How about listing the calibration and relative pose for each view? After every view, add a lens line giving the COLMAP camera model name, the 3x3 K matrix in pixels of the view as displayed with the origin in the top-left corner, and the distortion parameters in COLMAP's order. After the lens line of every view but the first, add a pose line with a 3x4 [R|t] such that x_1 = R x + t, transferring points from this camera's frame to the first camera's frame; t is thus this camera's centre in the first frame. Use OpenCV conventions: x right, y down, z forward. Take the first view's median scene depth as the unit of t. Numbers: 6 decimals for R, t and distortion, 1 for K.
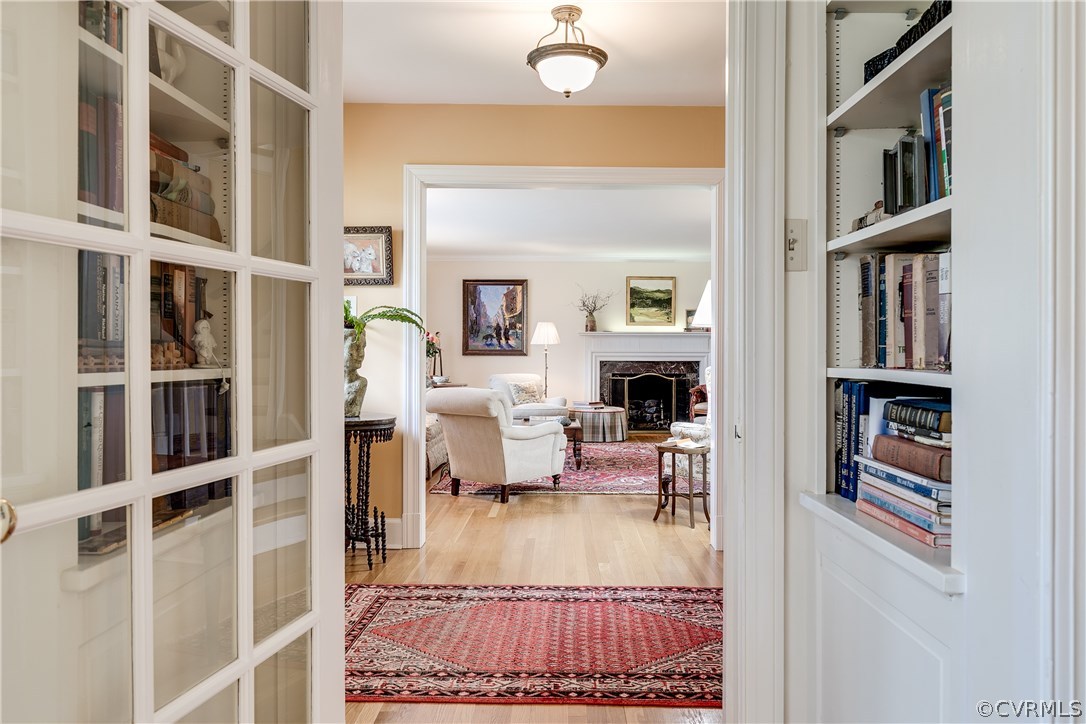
lens RADIAL K [[756.7, 0, 551.4], [0, 756.7, 354.4], [0, 0, 1]] dist [-0.007886, -0.001291]
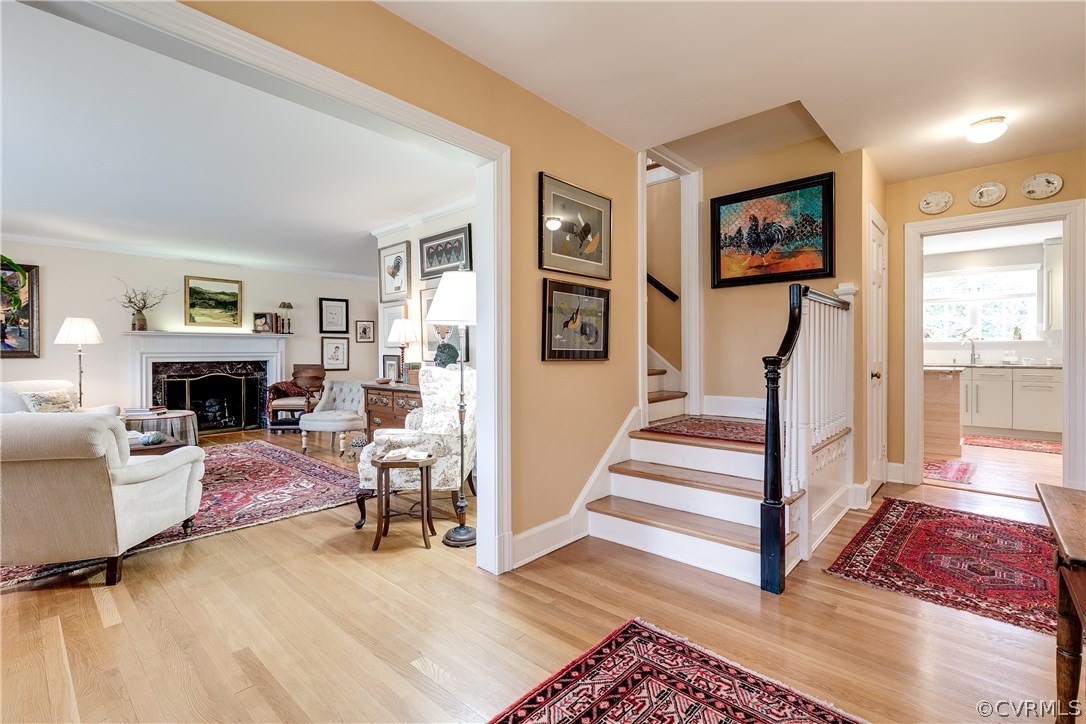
lens RADIAL K [[489.6, 0, 545.7], [0, 489.6, 354.8], [0, 0, 1]] dist [0.005632, -0.000583]
pose [[0.663476, -0.010052, 0.748130, -0.067451], [0.008231, 0.999947, 0.006136, -0.000364], [-0.748152, 0.002087, 0.663524, 0.228563]]
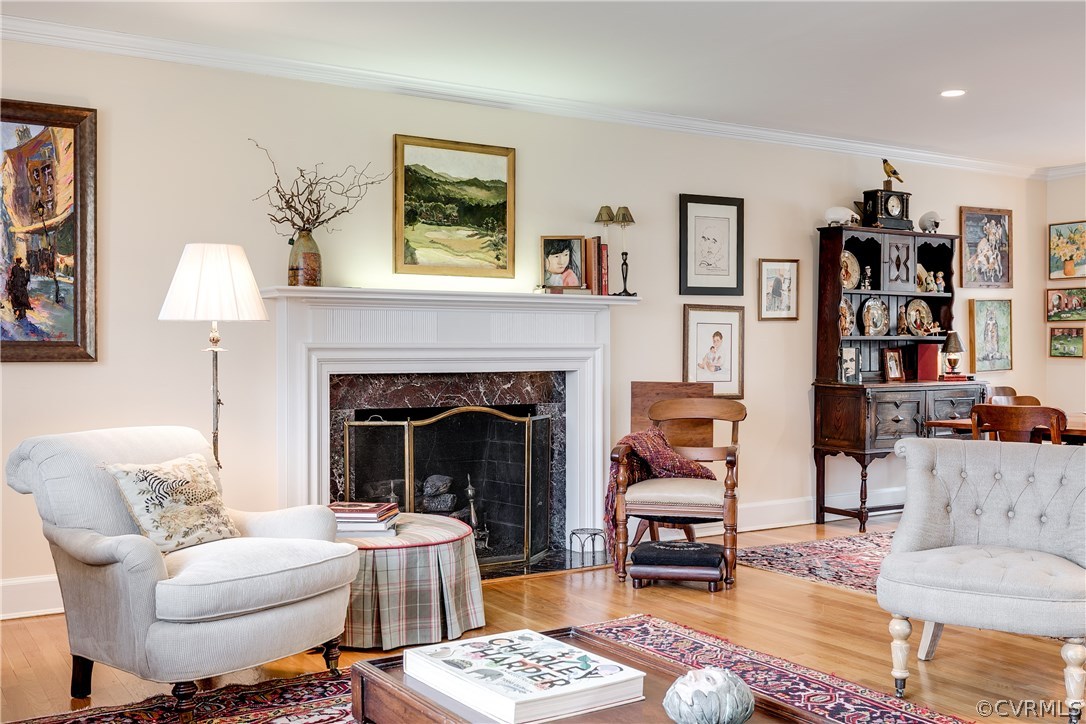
lens RADIAL K [[1076.1, 0, 543.8], [0, 1076.1, 360.4], [0, 0, 1]] dist [-0.001125, 0.000000]
pose [[0.837542, -0.008844, 0.546301, -0.117854], [0.006323, 0.999959, 0.006494, -0.000193], [-0.546336, -0.001985, 0.837563, 0.542216]]
